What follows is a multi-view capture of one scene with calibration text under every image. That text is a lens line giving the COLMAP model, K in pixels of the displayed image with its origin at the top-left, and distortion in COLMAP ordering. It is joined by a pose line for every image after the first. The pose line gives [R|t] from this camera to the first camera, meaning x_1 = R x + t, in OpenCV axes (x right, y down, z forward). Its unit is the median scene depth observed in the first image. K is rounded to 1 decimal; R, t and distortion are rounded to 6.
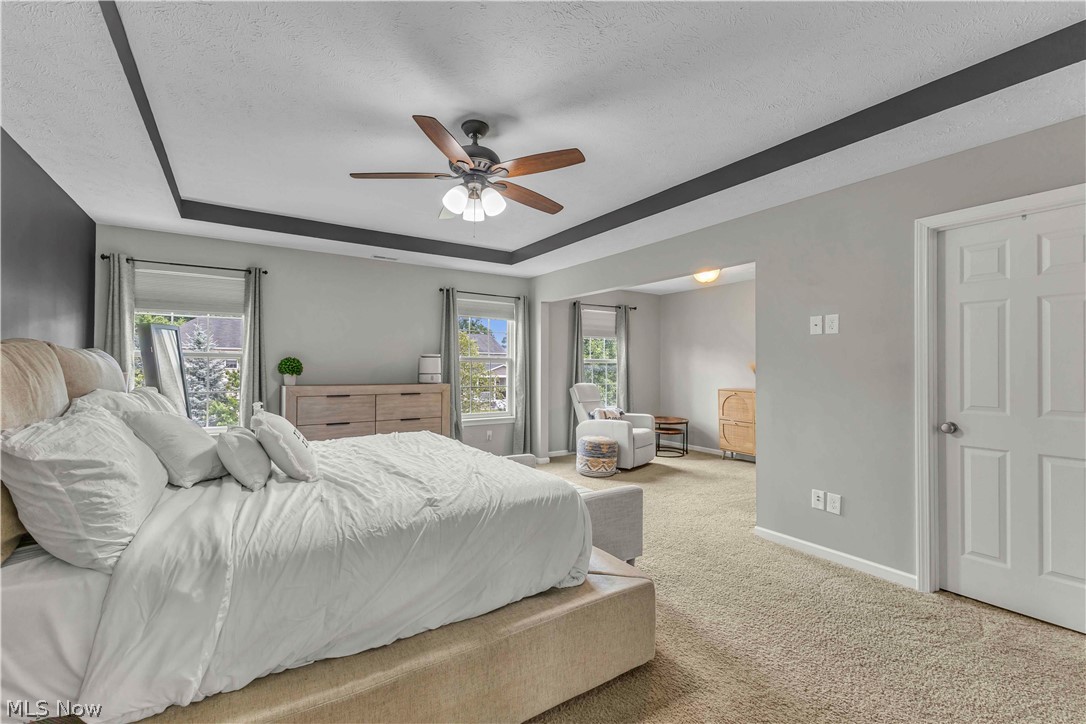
lens RADIAL K [[476.3, 0, 544.7], [0, 476.3, 370.4], [0, 0, 1]] dist [0.002855, -0.000220]
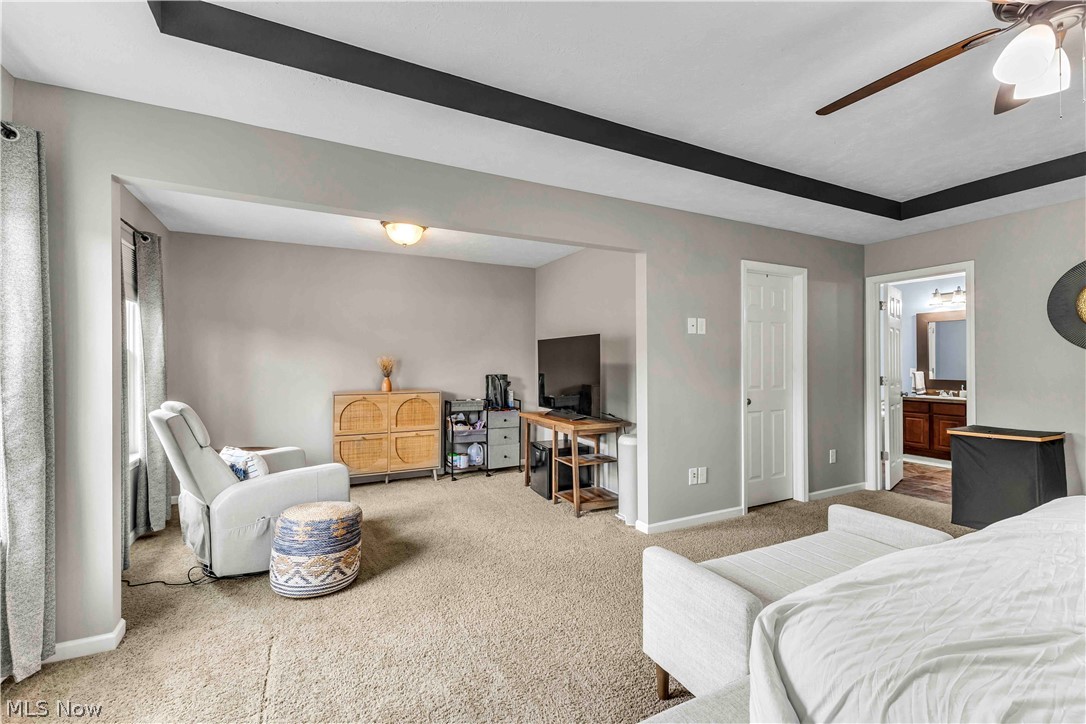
lens RADIAL K [[476.3, 0, 544.7], [0, 476.3, 370.4], [0, 0, 1]] dist [0.002855, -0.000220]
pose [[0.095022, -0.025315, 0.995153, -0.463014], [0.008804, 0.999659, 0.024589, -0.014603], [-0.995436, 0.006425, 0.095212, 0.948421]]
